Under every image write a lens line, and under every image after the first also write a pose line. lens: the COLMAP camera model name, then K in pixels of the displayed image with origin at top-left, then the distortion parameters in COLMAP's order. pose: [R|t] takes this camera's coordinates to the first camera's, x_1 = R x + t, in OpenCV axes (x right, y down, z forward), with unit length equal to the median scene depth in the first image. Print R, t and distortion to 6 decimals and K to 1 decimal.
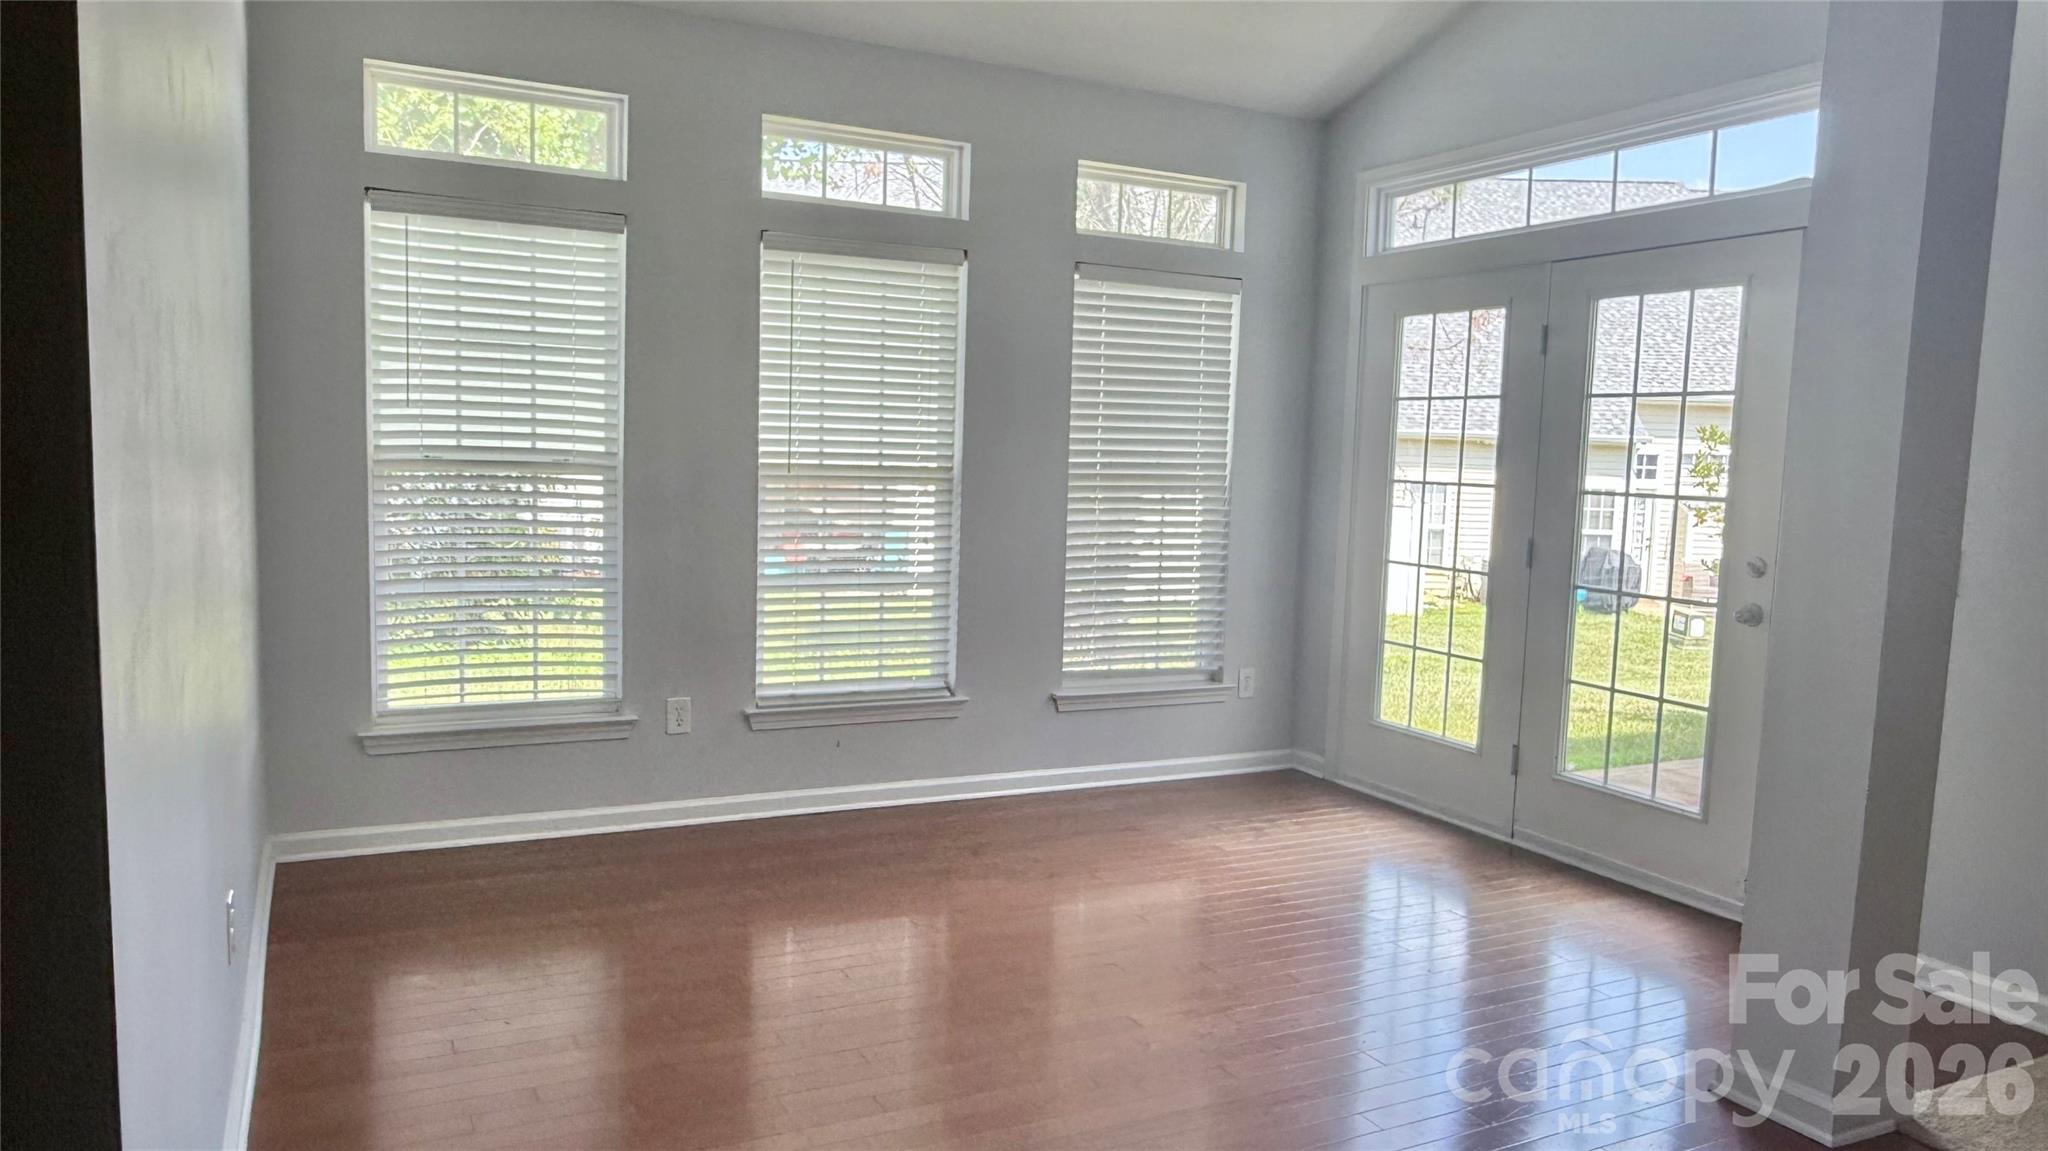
lens RADIAL K [[1386.4, 0, 1021.7], [0, 1386.4, 588.2], [0, 0, 1]] dist [0.004972, 0.000805]
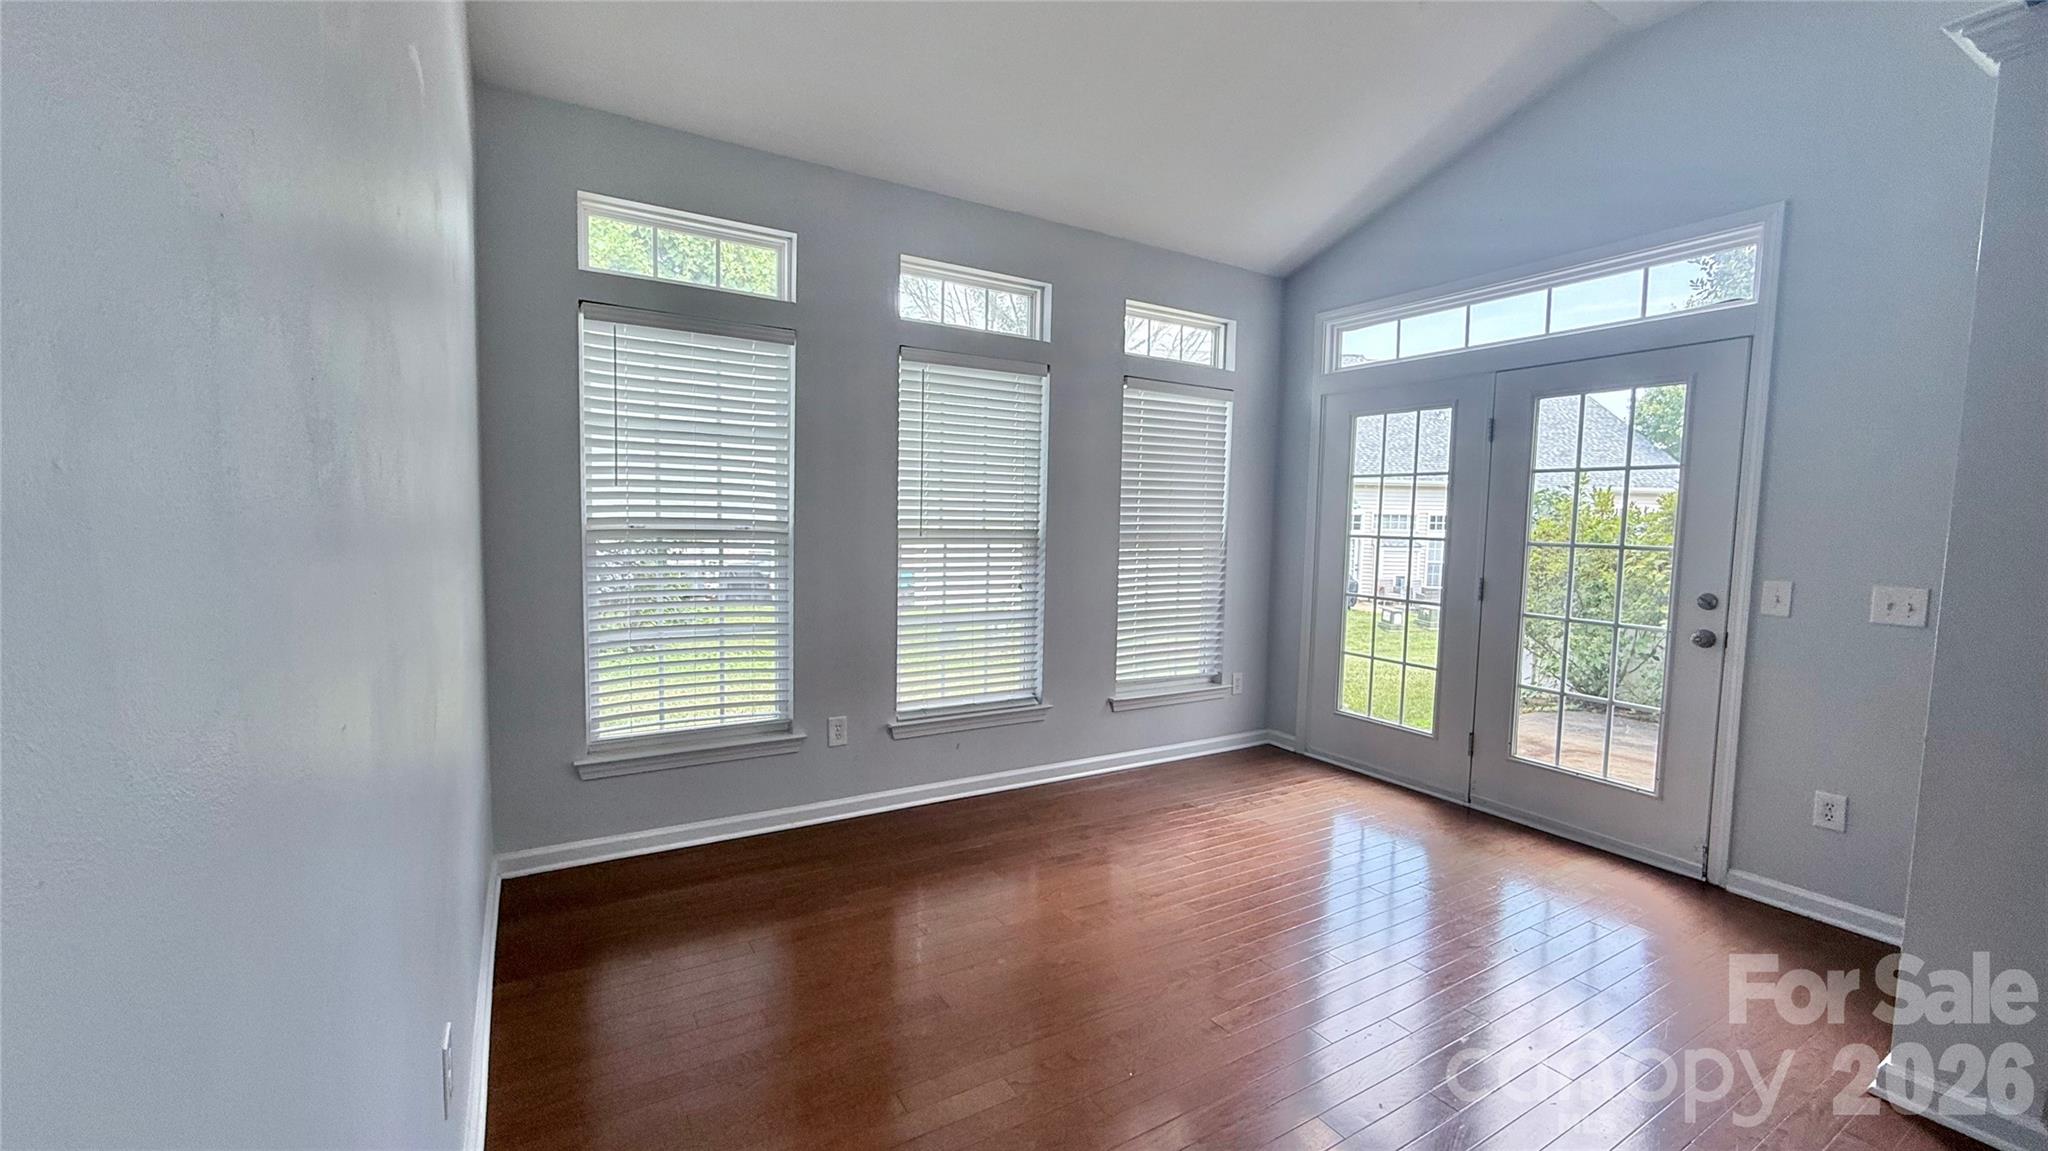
lens RADIAL K [[818.1, 0, 1020.6], [0, 818.1, 575.4], [0, 0, 1]] dist [0.001754, -0.000037]
pose [[0.996809, -0.015489, 0.078306, -0.136016], [0.017521, 0.999526, -0.025332, -0.026238], [-0.077877, 0.026623, 0.996607, 0.245179]]
